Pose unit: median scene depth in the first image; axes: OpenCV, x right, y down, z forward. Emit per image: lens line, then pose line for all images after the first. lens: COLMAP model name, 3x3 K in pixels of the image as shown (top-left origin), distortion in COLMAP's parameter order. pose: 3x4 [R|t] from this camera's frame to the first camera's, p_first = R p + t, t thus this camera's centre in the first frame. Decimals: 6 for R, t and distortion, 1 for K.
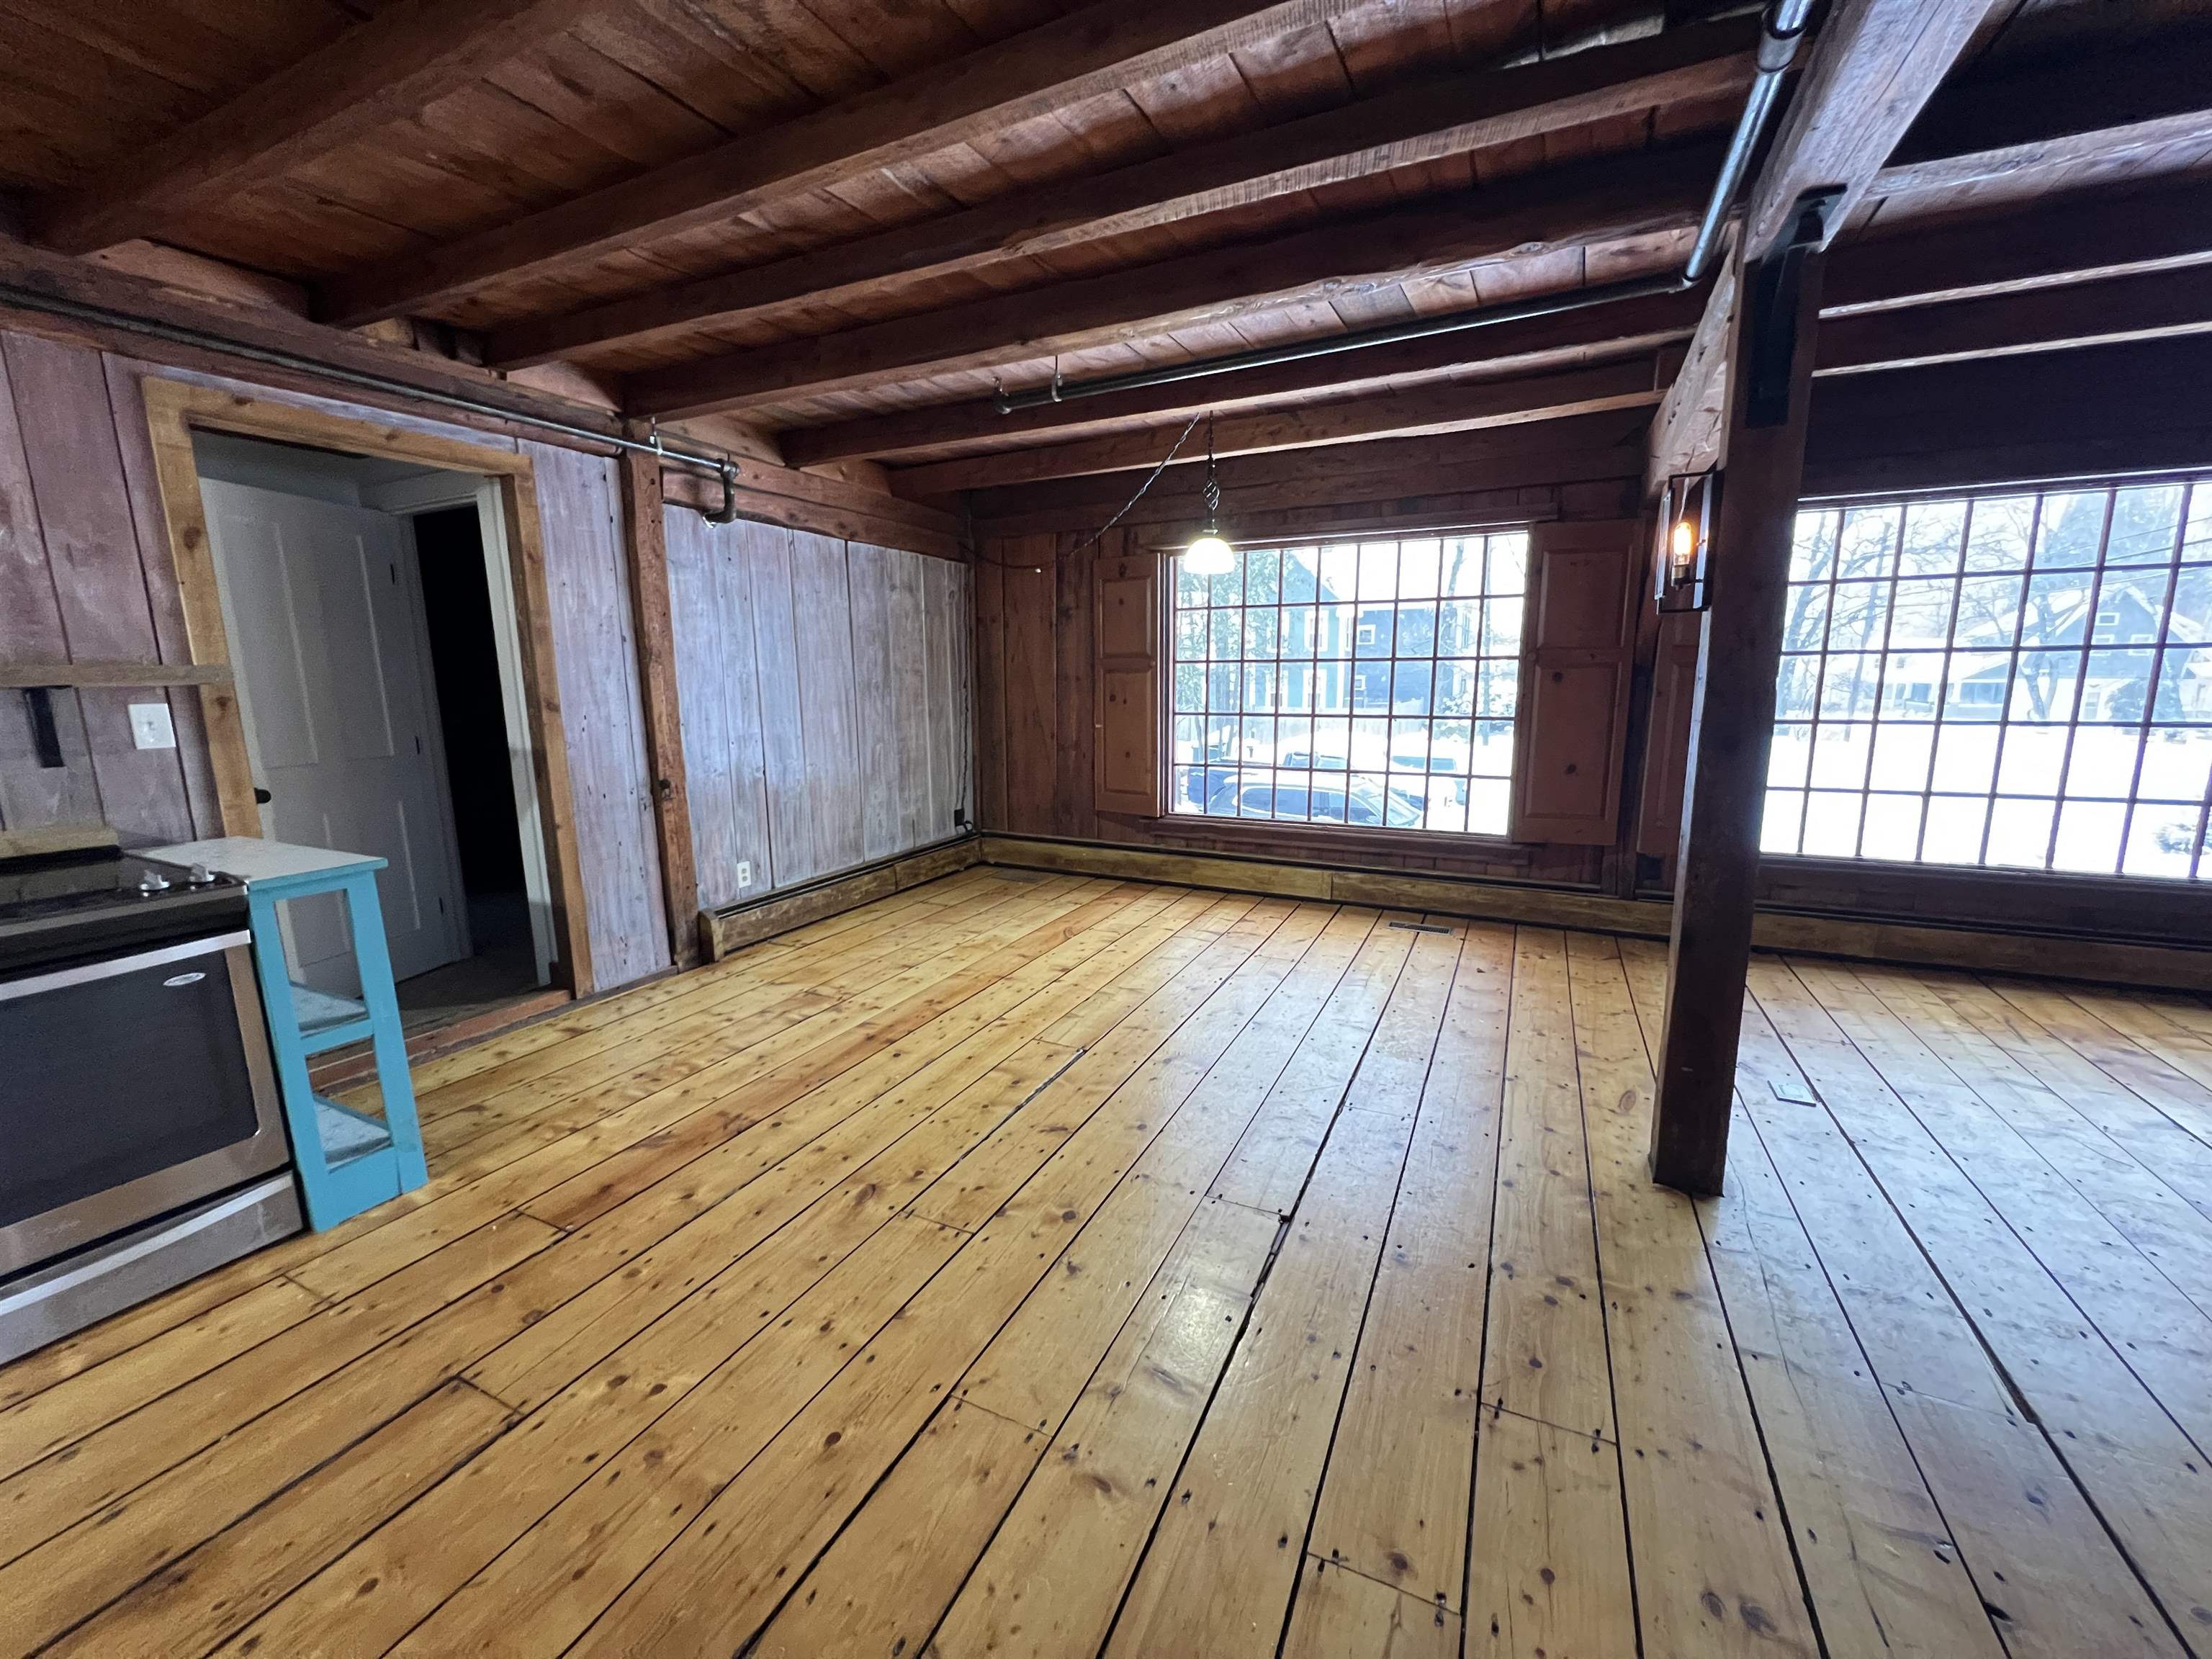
lens RADIAL K [[880.2, 0, 1108.7], [0, 880.2, 833.6], [0, 0, 1]] dist [-0.001190, 0.000234]
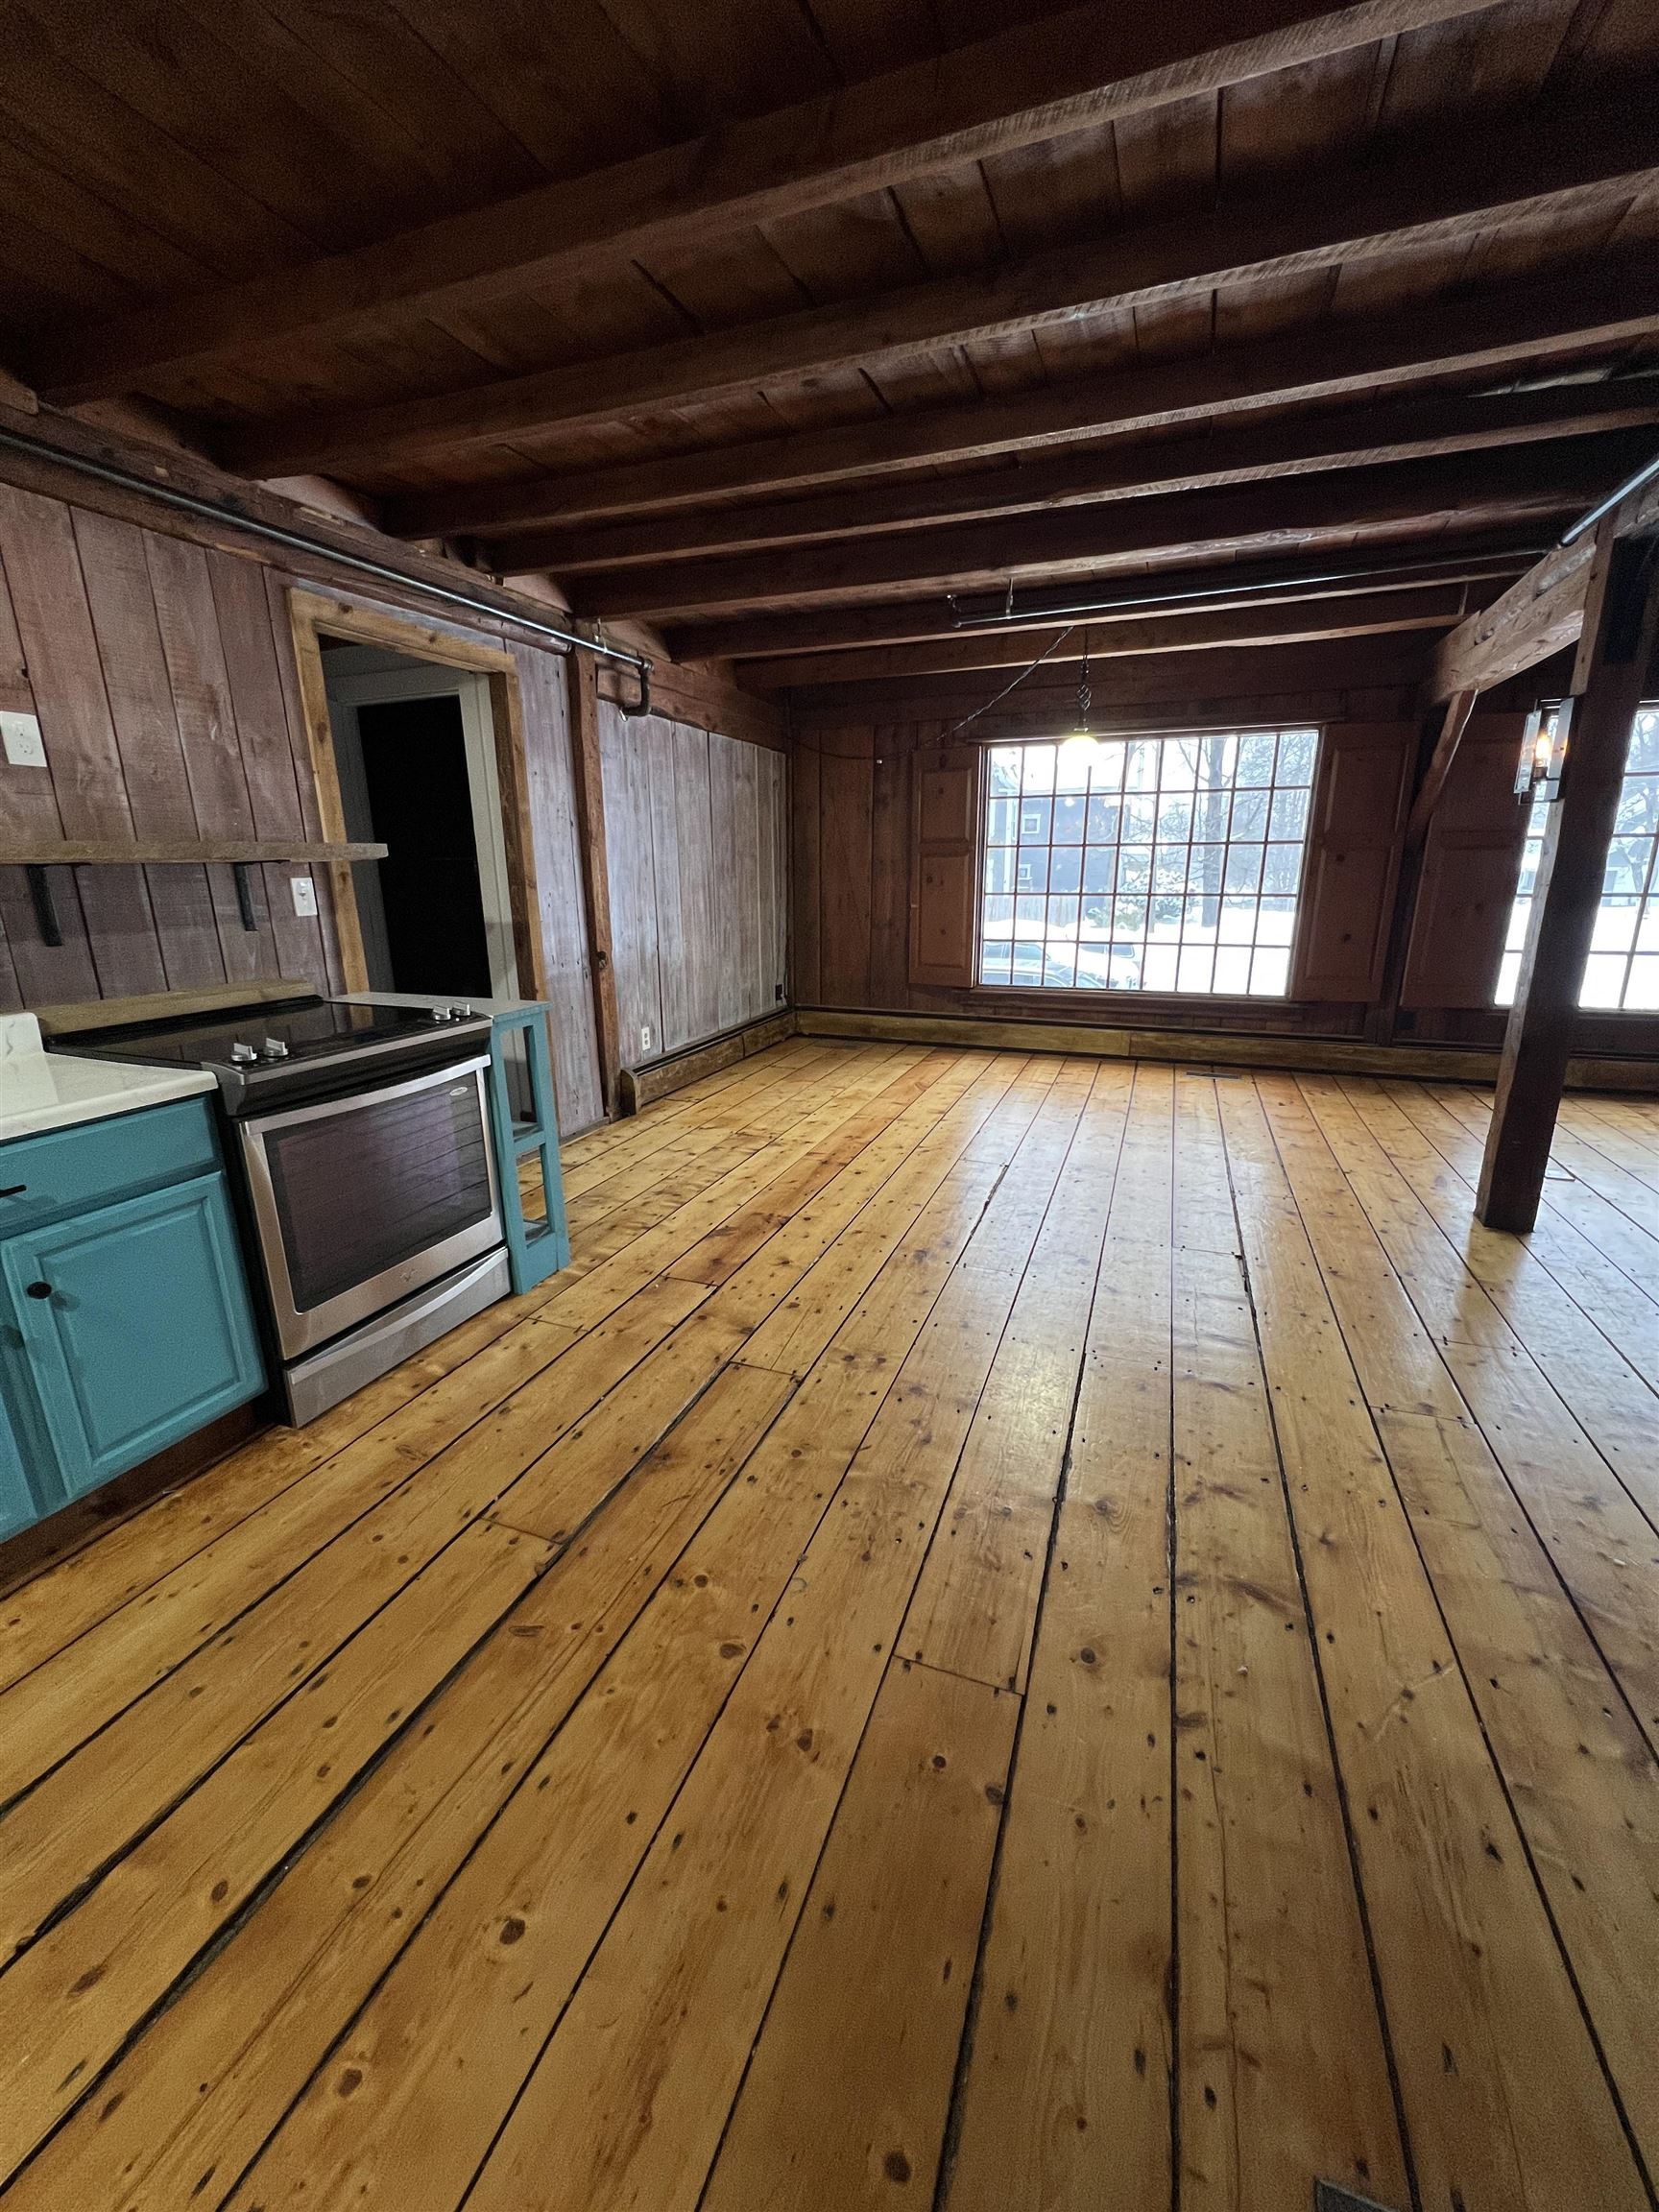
lens RADIAL K [[880.2, 0, 828.2], [0, 880.2, 1106.4], [0, 0, 1]] dist [-0.001190, 0.000234]
pose [[0.996573, -0.023719, 0.079247, -0.370877], [0.016633, 0.995901, 0.088904, 0.049779], [-0.081031, -0.087281, 0.992883, -0.195963]]
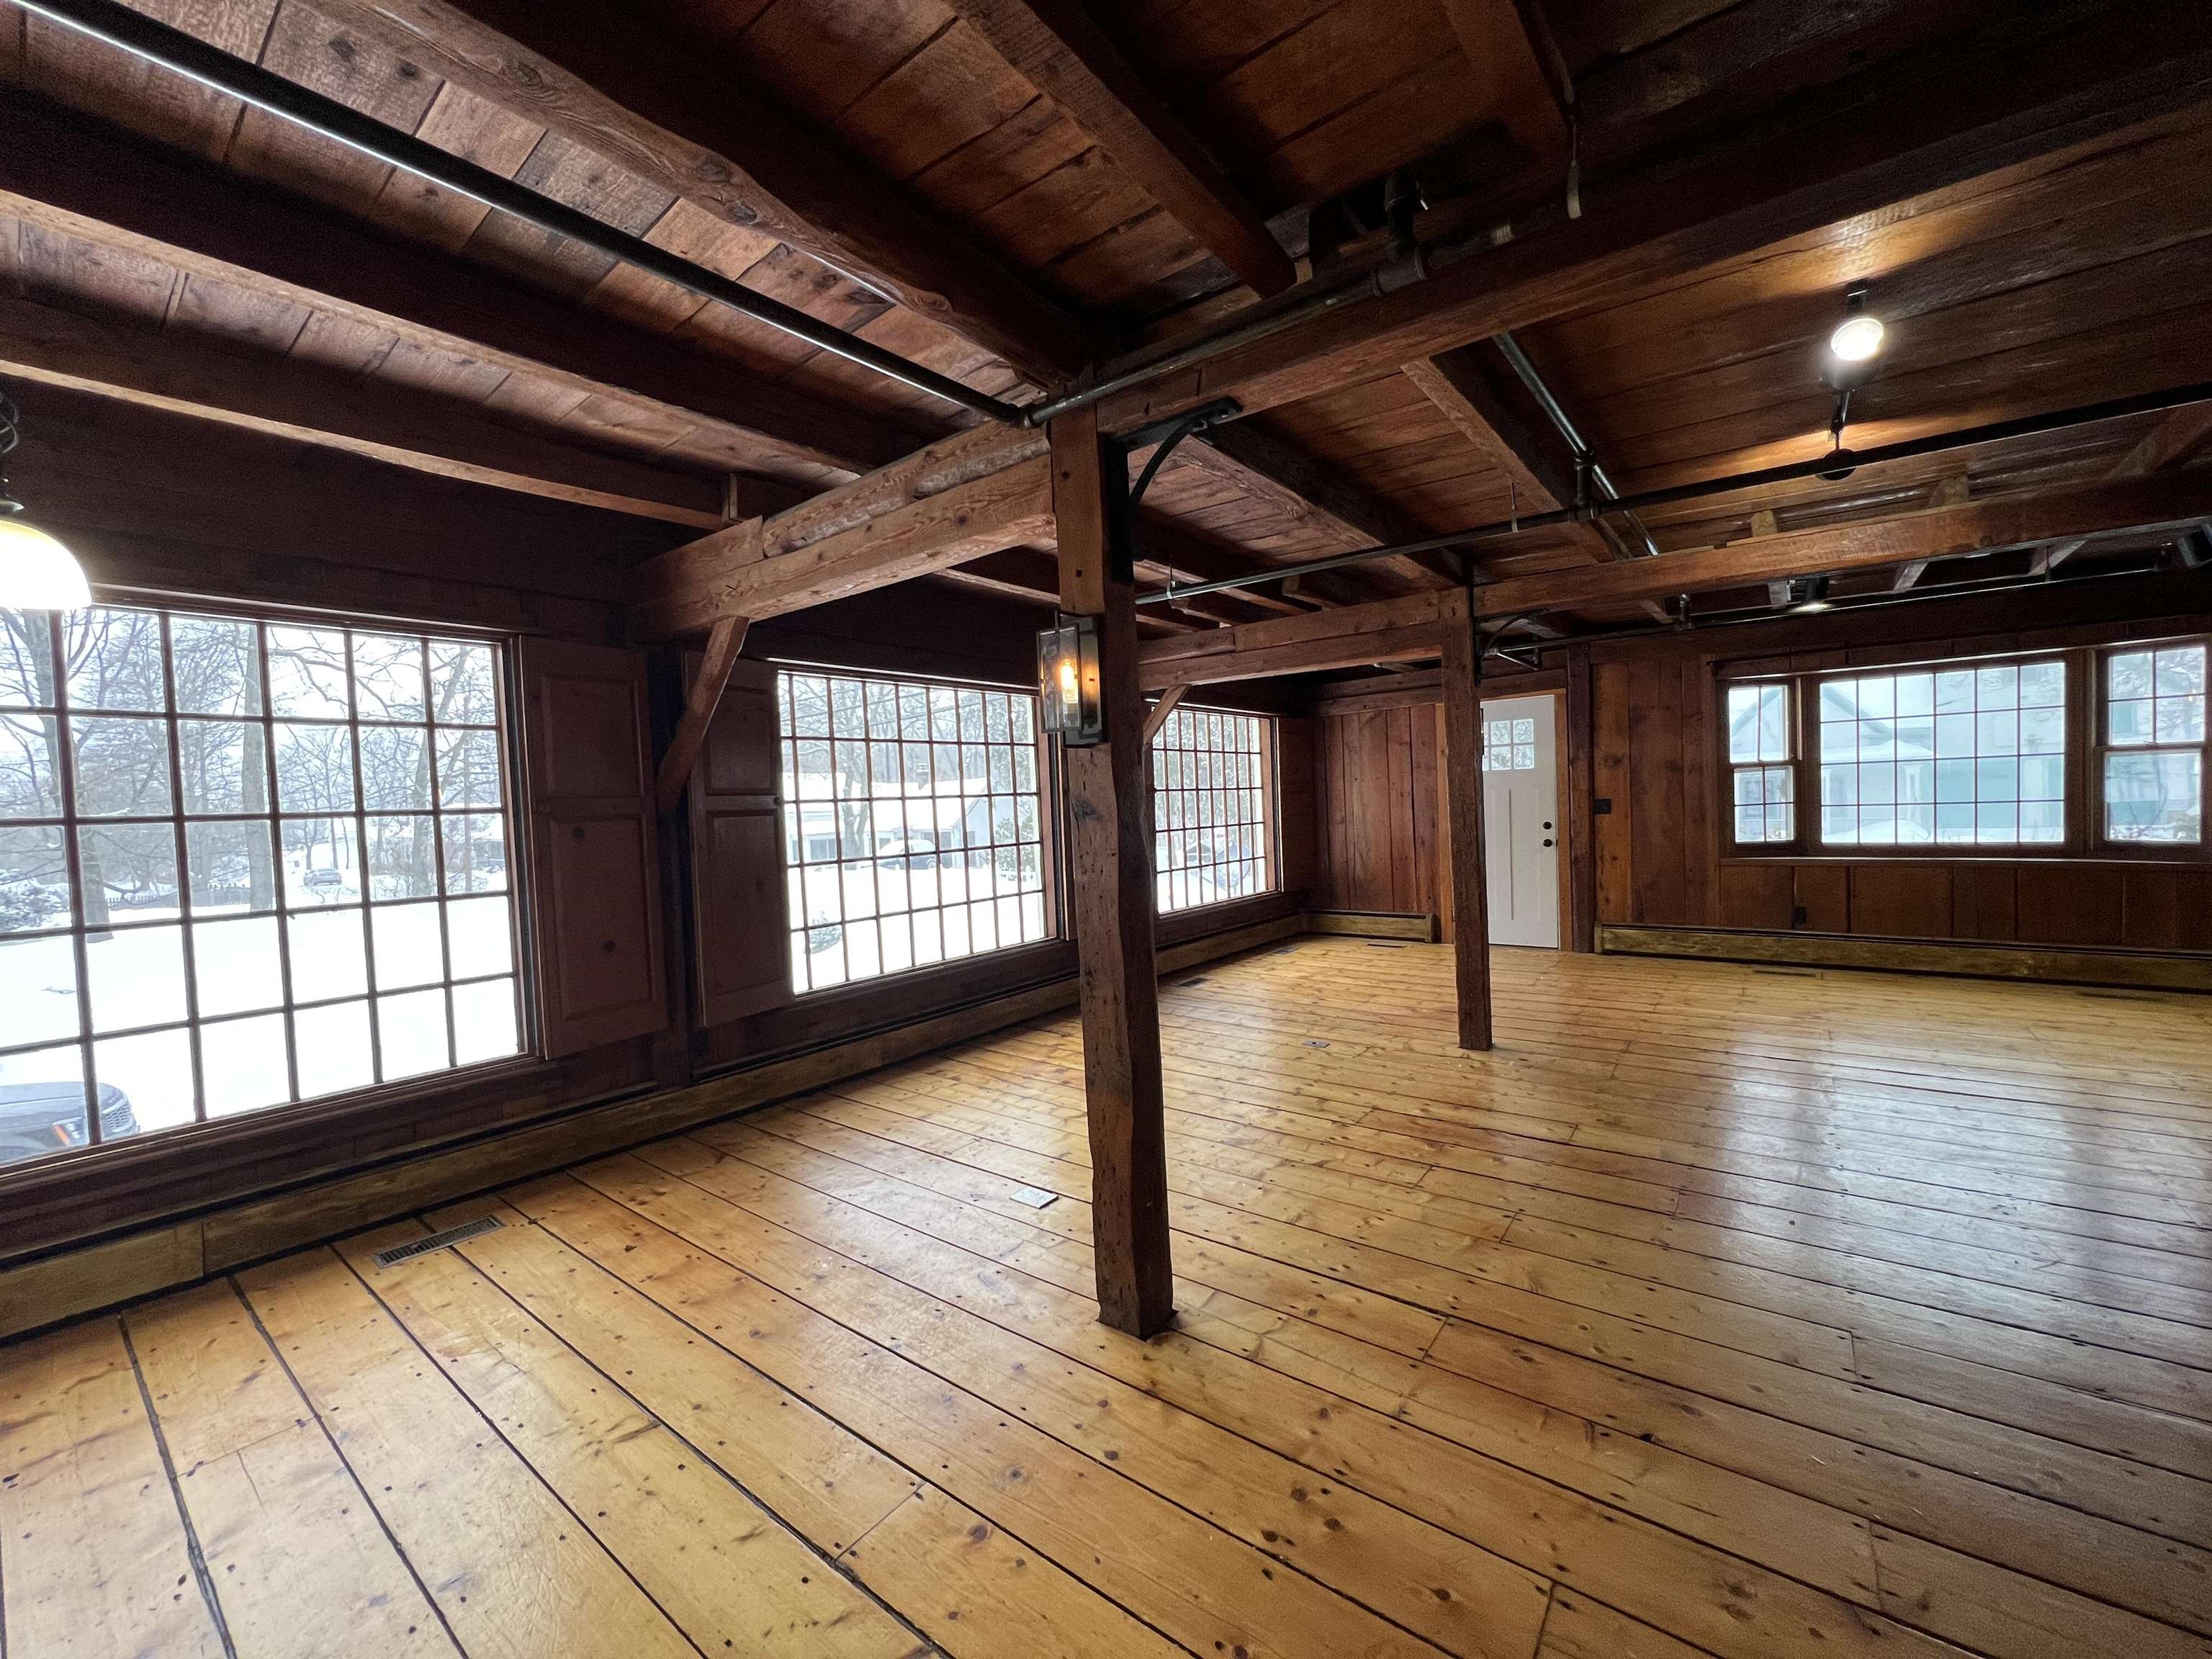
lens RADIAL K [[880.2, 0, 1106.3], [0, 880.2, 836.1], [0, 0, 1]] dist [-0.001190, 0.000234]
pose [[0.204975, -0.035046, 0.978140, -0.208146], [0.212316, 0.977155, -0.009482, -0.092880], [-0.955462, 0.209618, 0.207733, 0.529851]]
